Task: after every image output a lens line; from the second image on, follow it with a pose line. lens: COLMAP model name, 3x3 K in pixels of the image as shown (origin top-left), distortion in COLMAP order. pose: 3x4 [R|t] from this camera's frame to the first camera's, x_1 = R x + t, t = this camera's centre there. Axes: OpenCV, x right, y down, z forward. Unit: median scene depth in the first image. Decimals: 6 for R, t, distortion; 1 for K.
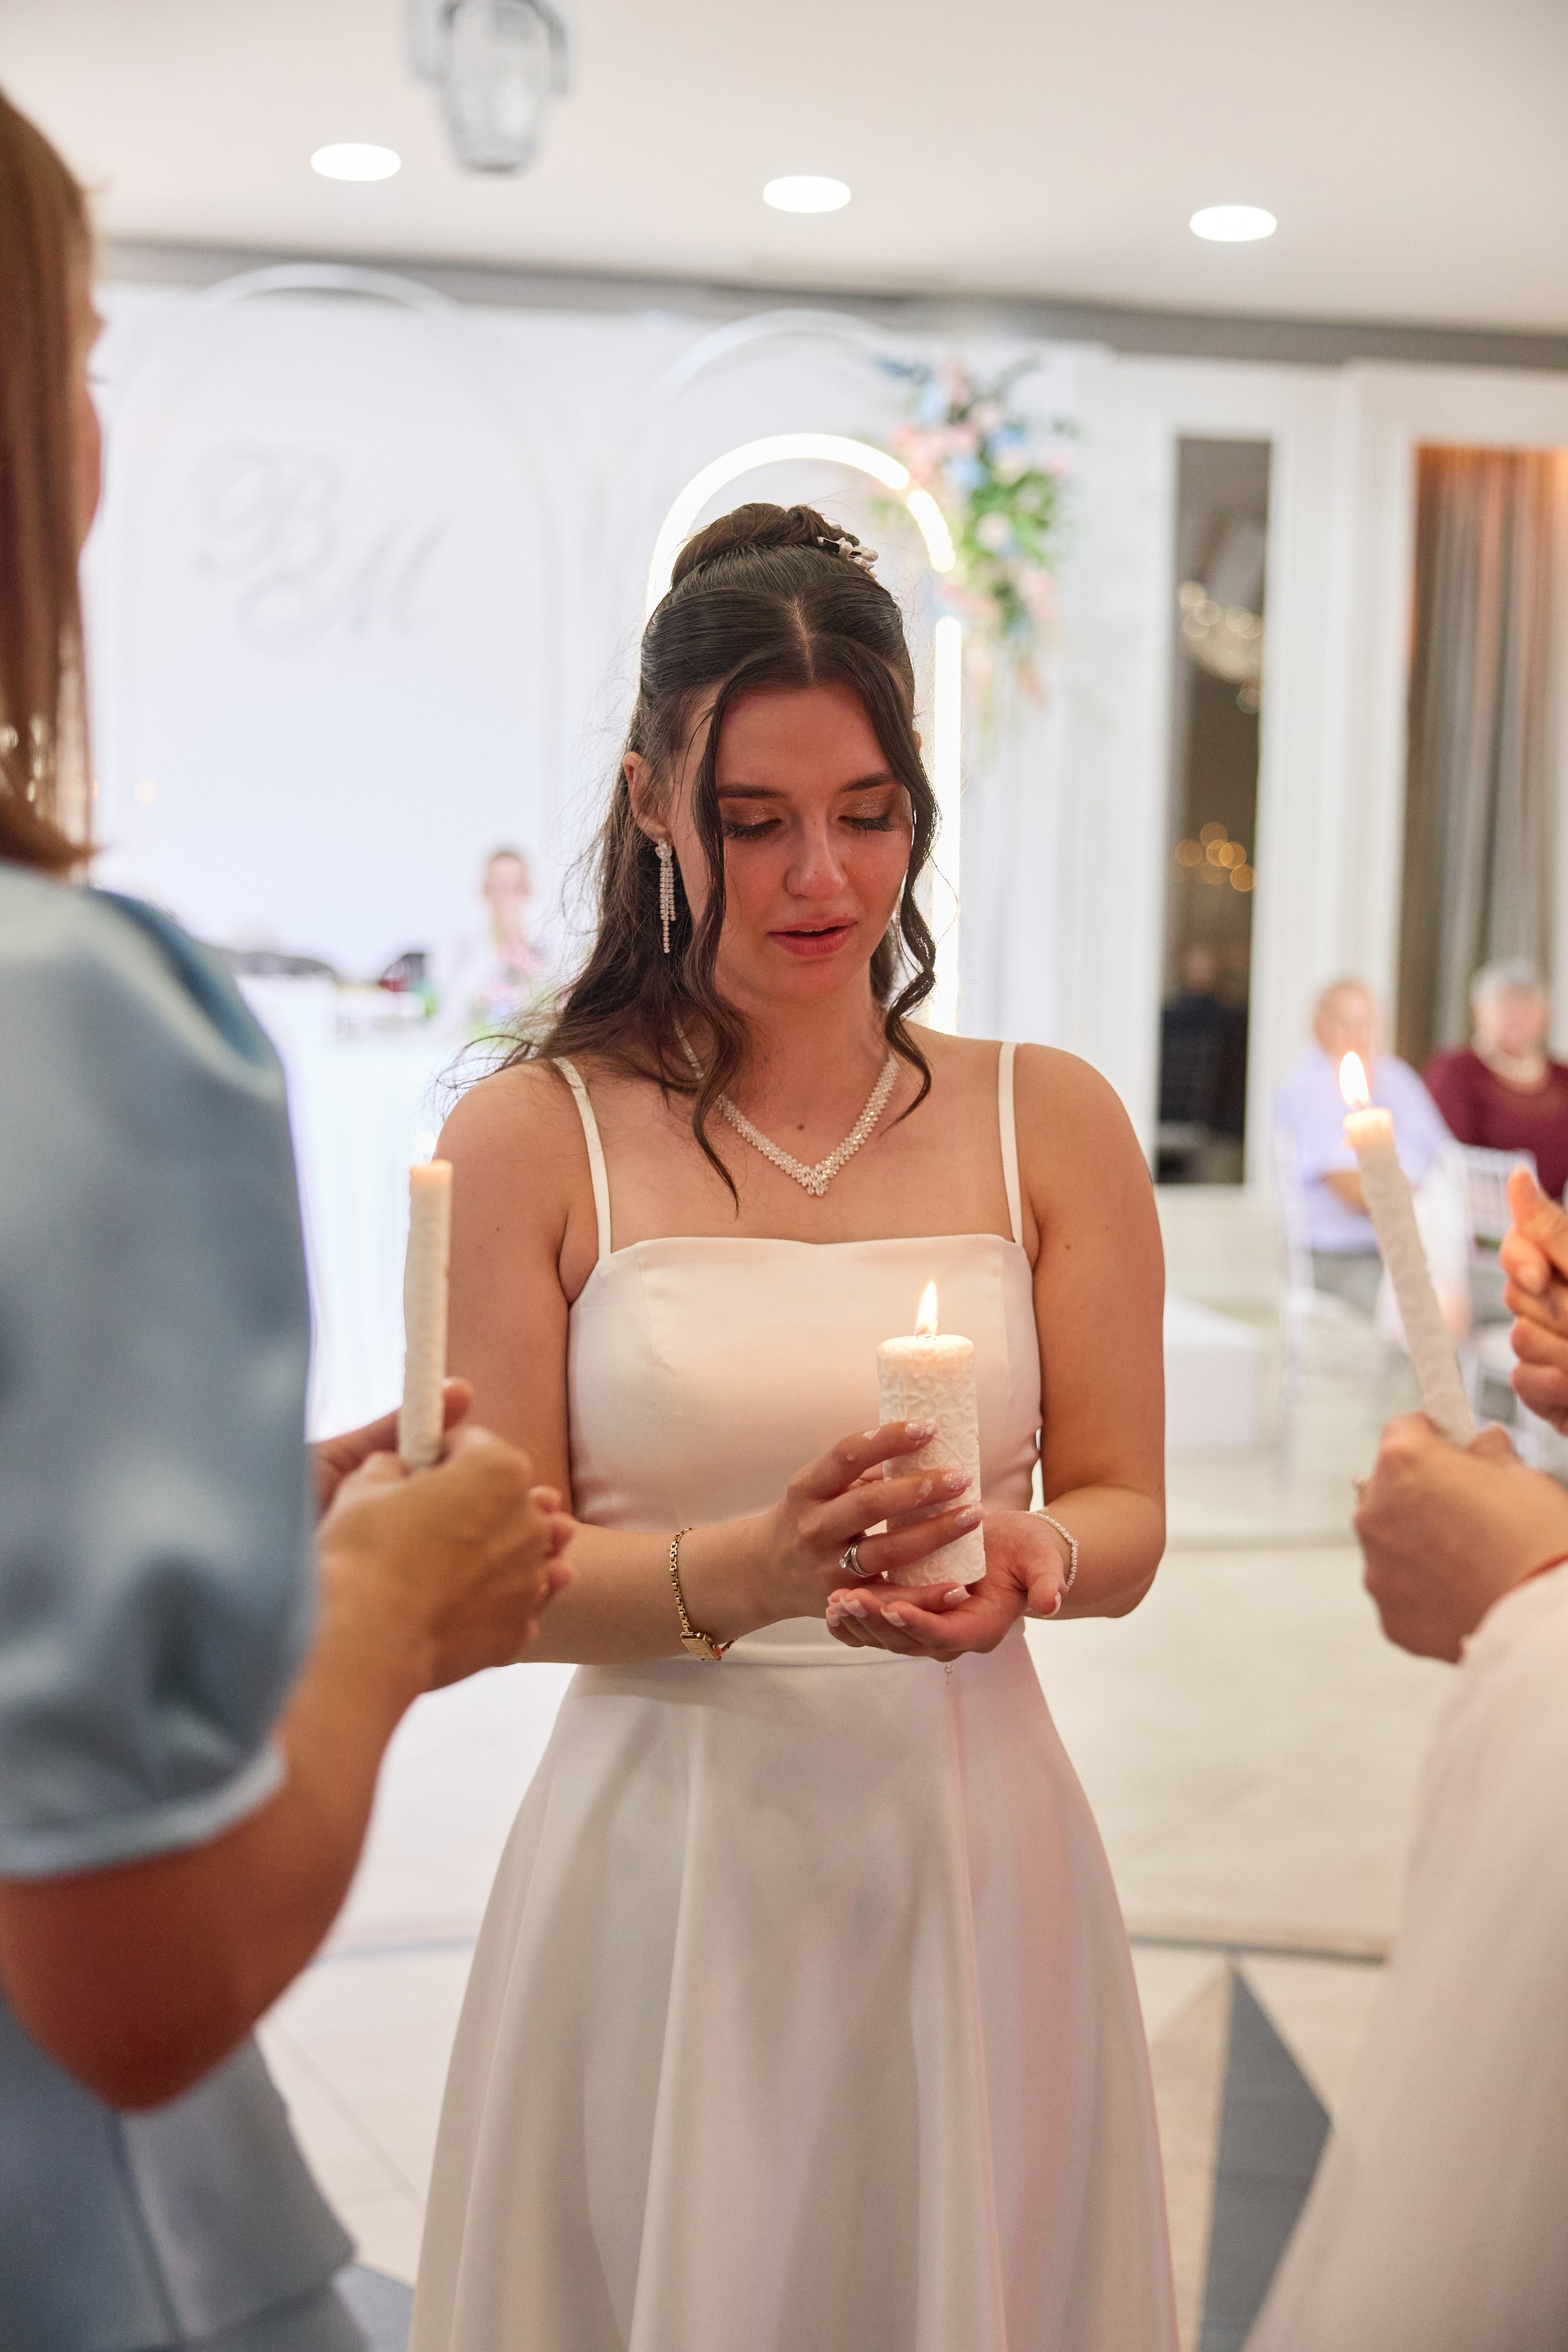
lens RADIAL K [[3073.8, 0, 784.0], [0, 3073.8, 1176.0], [0, 0, 1]] dist [0.087726, 0.004584]
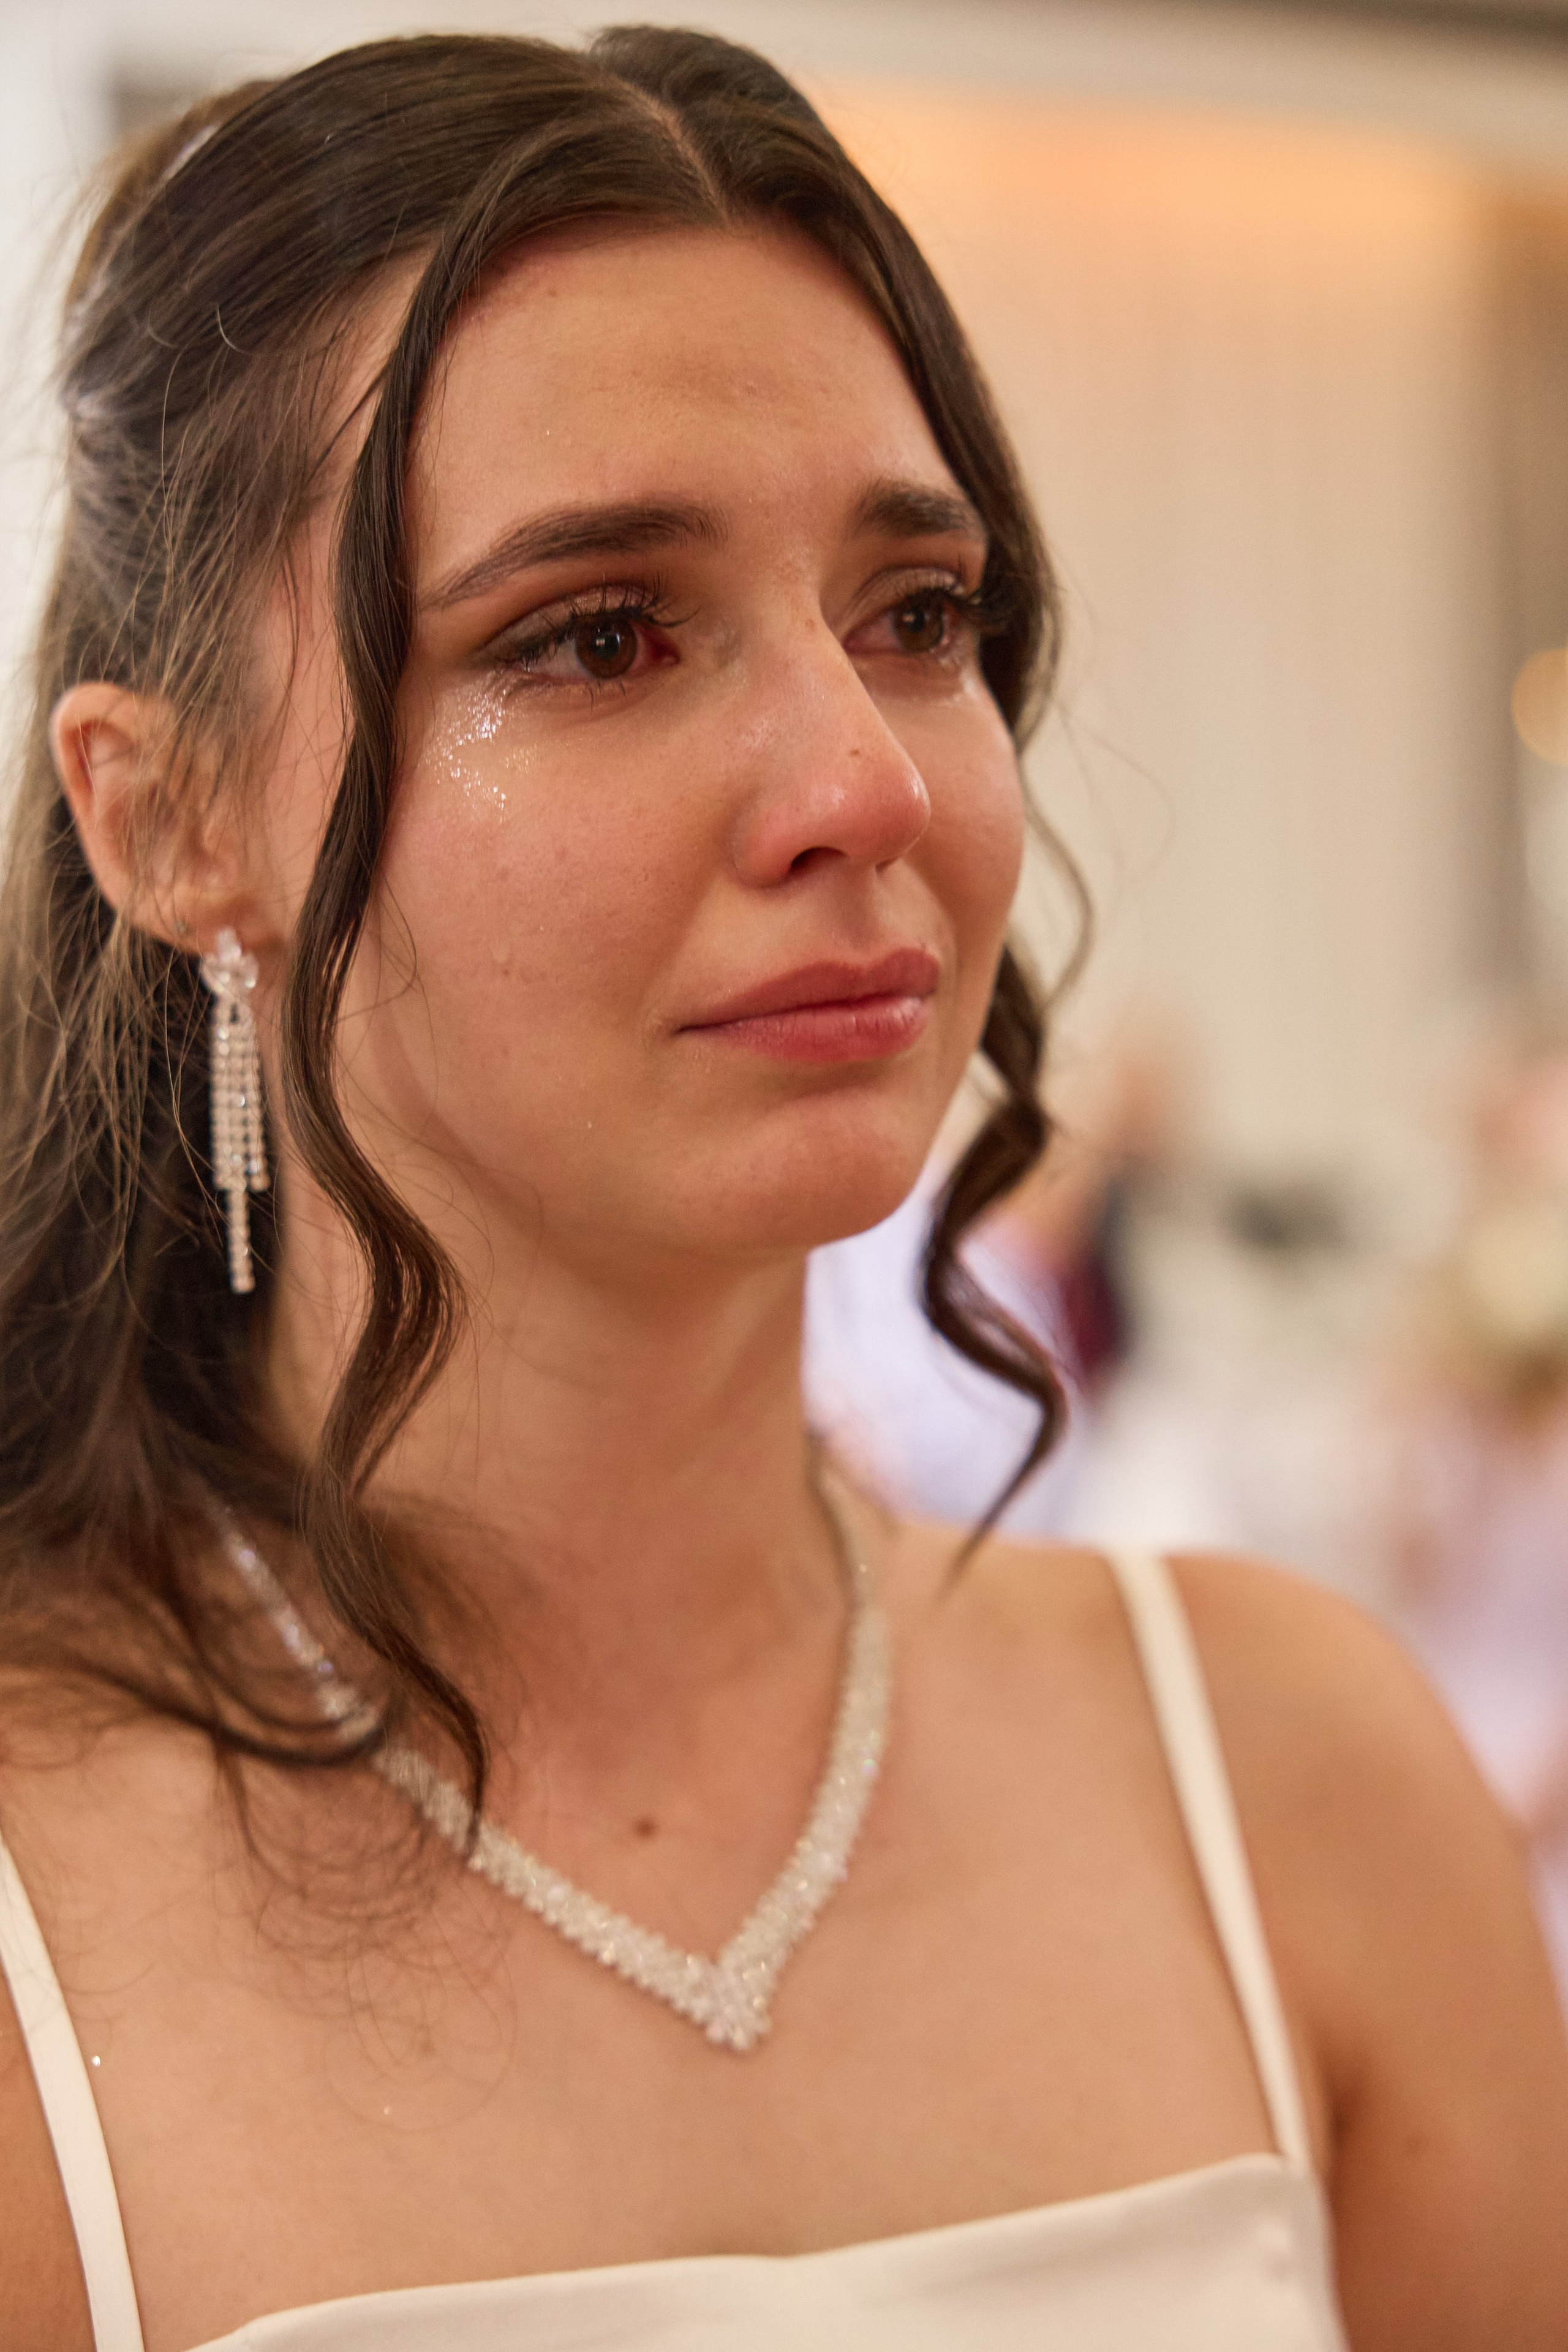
lens RADIAL K [[7620.8, 0, 784.0], [0, 7620.8, 1176.0], [0, 0, 1]] dist [0.946041, 0.281411]
pose [[0.998839, -0.038760, 0.028603, -0.004850], [0.041415, 0.994229, -0.098963, -0.006028], [-0.024602, 0.100032, 0.994680, 0.191950]]
